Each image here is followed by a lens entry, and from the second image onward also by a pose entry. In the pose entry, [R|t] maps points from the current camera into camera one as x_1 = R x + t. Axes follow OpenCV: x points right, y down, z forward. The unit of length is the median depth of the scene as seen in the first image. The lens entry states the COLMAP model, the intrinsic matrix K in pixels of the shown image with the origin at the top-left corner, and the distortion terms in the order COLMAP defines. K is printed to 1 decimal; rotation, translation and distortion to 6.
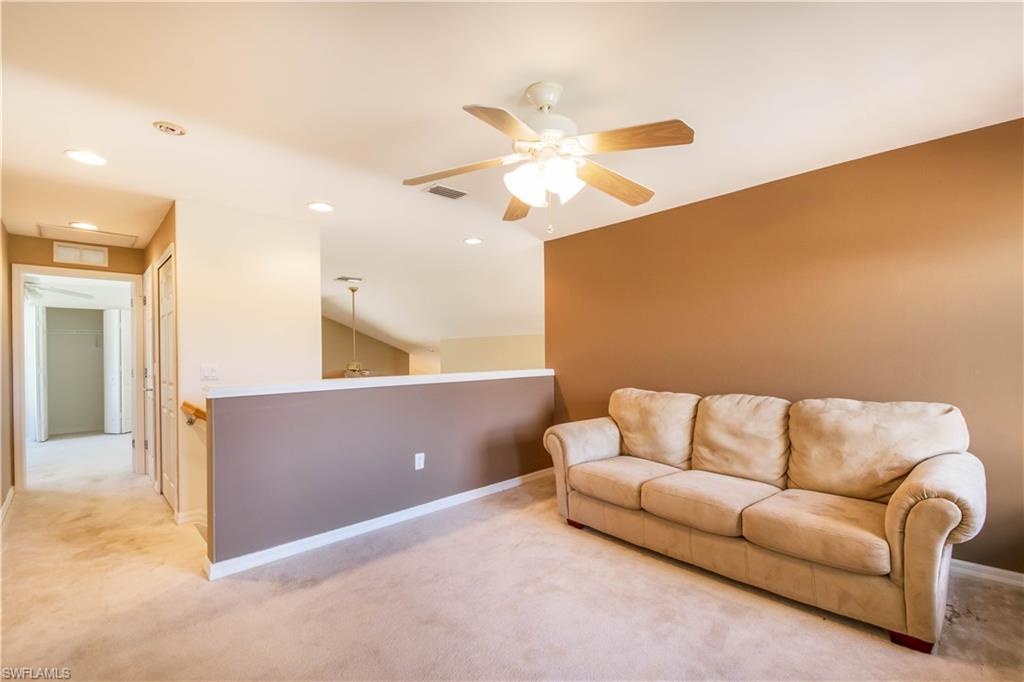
lens RADIAL K [[445.3, 0, 510.3], [0, 445.3, 347.7], [0, 0, 1]] dist [-0.001237, -0.000233]
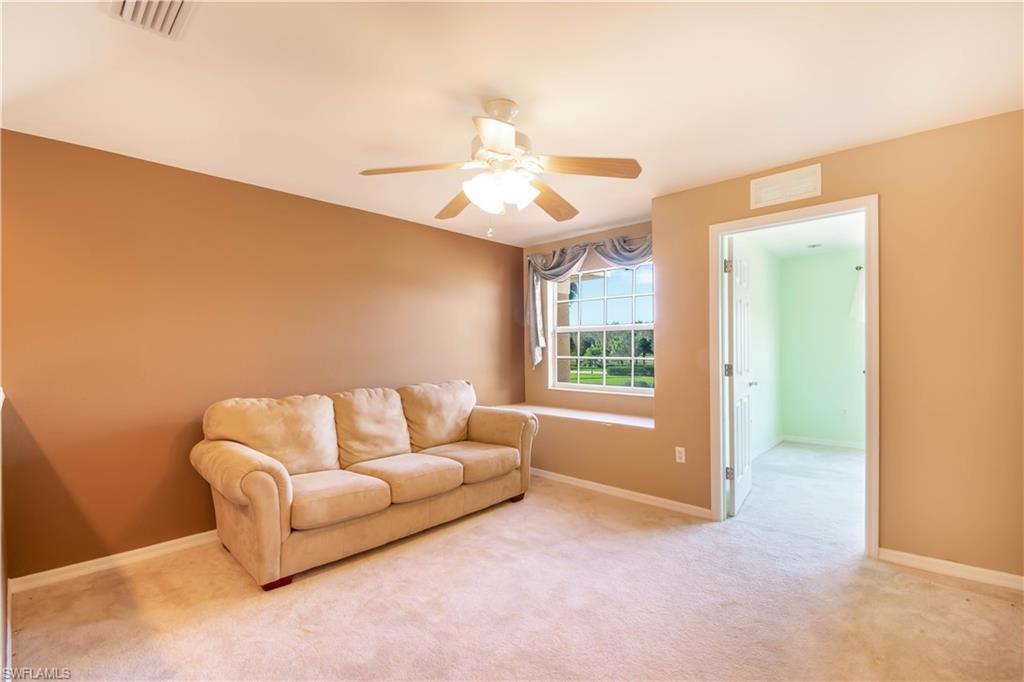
lens RADIAL K [[445.3, 0, 510.3], [0, 445.3, 347.7], [0, 0, 1]] dist [-0.001237, -0.000233]
pose [[-0.053900, 0.012973, 0.998462, -0.773000], [-0.000871, 0.999915, -0.013039, 0.014766], [-0.998546, -0.001573, -0.053884, 0.807094]]
